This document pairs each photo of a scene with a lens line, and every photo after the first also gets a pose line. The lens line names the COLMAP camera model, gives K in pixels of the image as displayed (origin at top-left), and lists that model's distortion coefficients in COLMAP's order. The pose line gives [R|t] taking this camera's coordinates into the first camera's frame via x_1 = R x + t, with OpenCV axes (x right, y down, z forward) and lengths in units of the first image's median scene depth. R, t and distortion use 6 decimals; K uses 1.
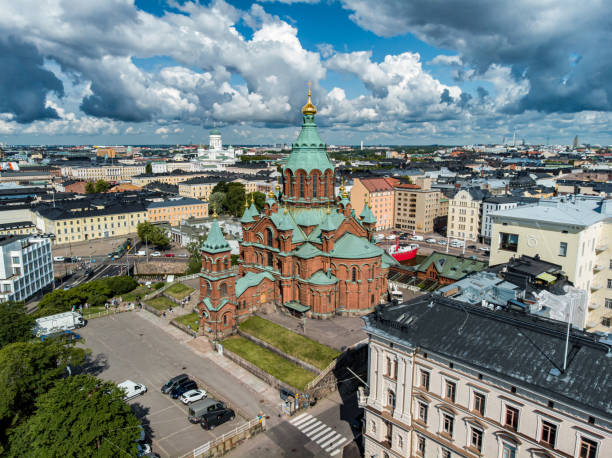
lens RADIAL K [[455.2, 0, 306.6], [0, 455.2, 229.7], [0, 0, 1]] dist [-0.019522, 0.036606]
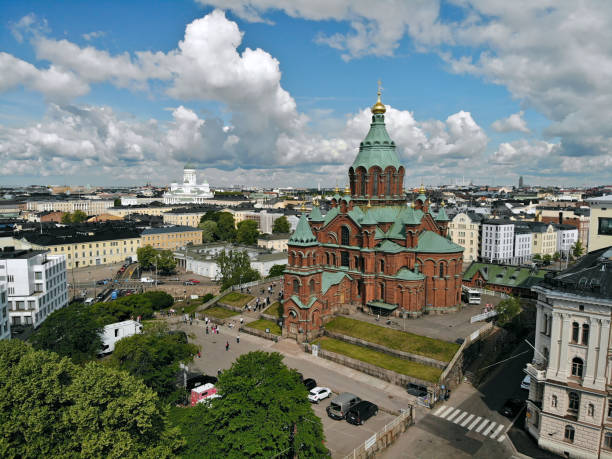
lens RADIAL K [[448.9, 0, 306.7], [0, 448.9, 231.4], [0, 0, 1]] dist [0.098192, -0.245890]
pose [[0.994855, -0.008934, 0.100909, -0.109455], [0.017745, 0.996071, -0.086758, 0.037477], [-0.099738, 0.088102, 0.991106, 0.025470]]
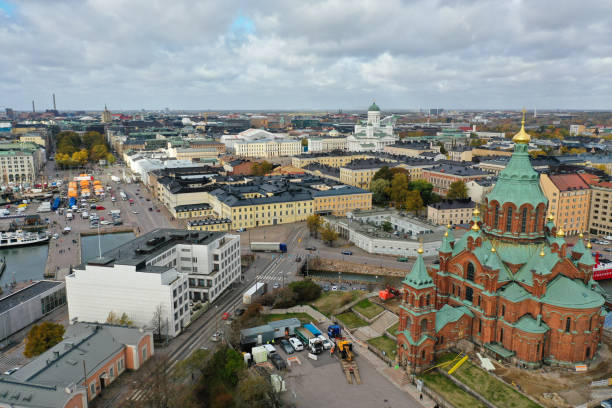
lens RADIAL K [[492.7, 0, 306.0], [0, 492.7, 204.0], [0, 0, 1]] dist [-0.012006, 0.001726]
pose [[0.953031, 0.054807, -0.297871, -0.046765], [-0.052676, 0.998496, 0.015185, -0.051922], [0.298255, 0.001219, 0.954485, -0.041676]]
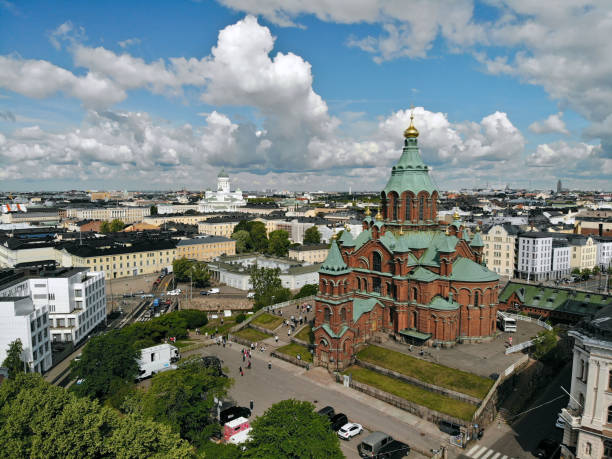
lens RADIAL K [[448.9, 0, 306.7], [0, 448.9, 231.4], [0, 0, 1]] dist [0.098192, -0.245890]
pose [[0.999469, -0.004720, 0.032243, -0.109862], [0.007752, 0.995487, -0.094577, 0.017753], [-0.031652, 0.094777, 0.994995, 0.021762]]
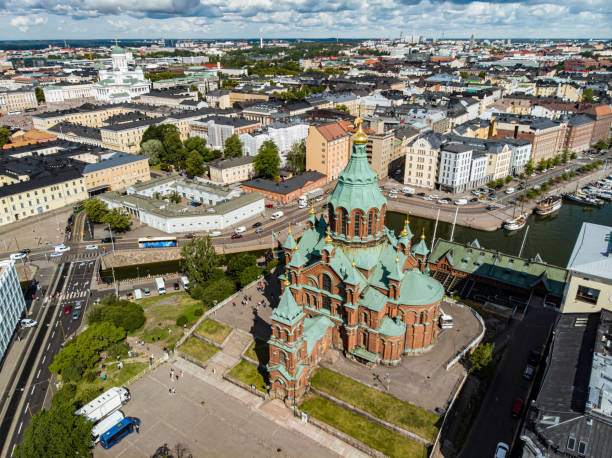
lens RADIAL K [[455.2, 0, 306.6], [0, 455.2, 229.7], [0, 0, 1]] dist [-0.019522, 0.036606]
pose [[0.975378, -0.090257, 0.201223, -0.126728], [0.044821, 0.974504, 0.219848, -0.125359], [-0.215935, -0.205416, 0.954556, 0.057763]]
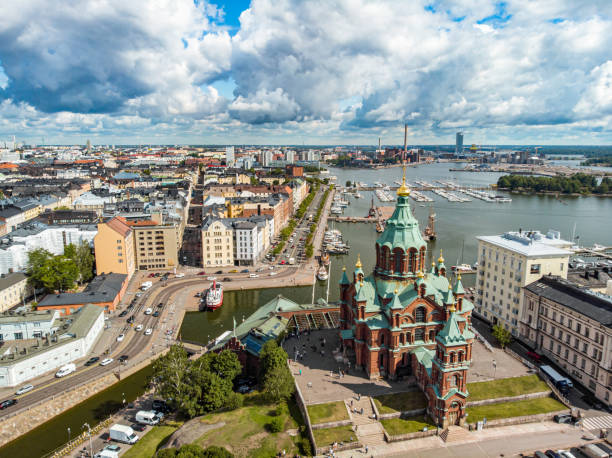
lens RADIAL K [[455.2, 0, 306.6], [0, 455.2, 229.7], [0, 0, 1]] dist [-0.019522, 0.036606]
pose [[0.506630, -0.160303, 0.847130, -0.461319], [0.156587, 0.983330, 0.092428, -0.135182], [-0.847825, 0.085822, 0.523286, 0.273755]]
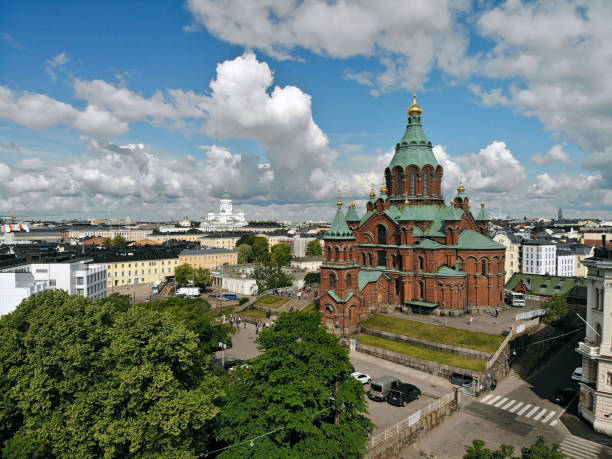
lens RADIAL K [[448.9, 0, 306.7], [0, 448.9, 231.4], [0, 0, 1]] dist [0.098192, -0.245890]
pose [[0.999555, -0.003004, 0.029682, -0.112987], [0.007855, 0.986314, -0.164693, 0.069424], [-0.028781, 0.164853, 0.985898, 0.030059]]
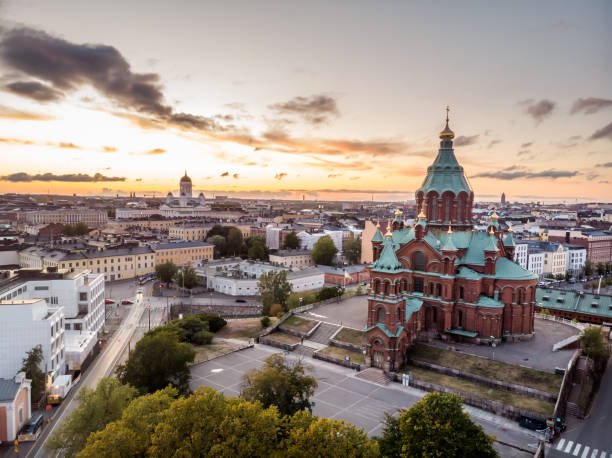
lens RADIAL K [[455.2, 0, 306.6], [0, 455.2, 229.7], [0, 0, 1]] dist [-0.019522, 0.036606]
pose [[0.989657, 0.007447, 0.143261, -0.191585], [0.009394, 0.993144, -0.116518, 0.025294], [-0.143147, 0.116658, 0.982802, 0.036095]]
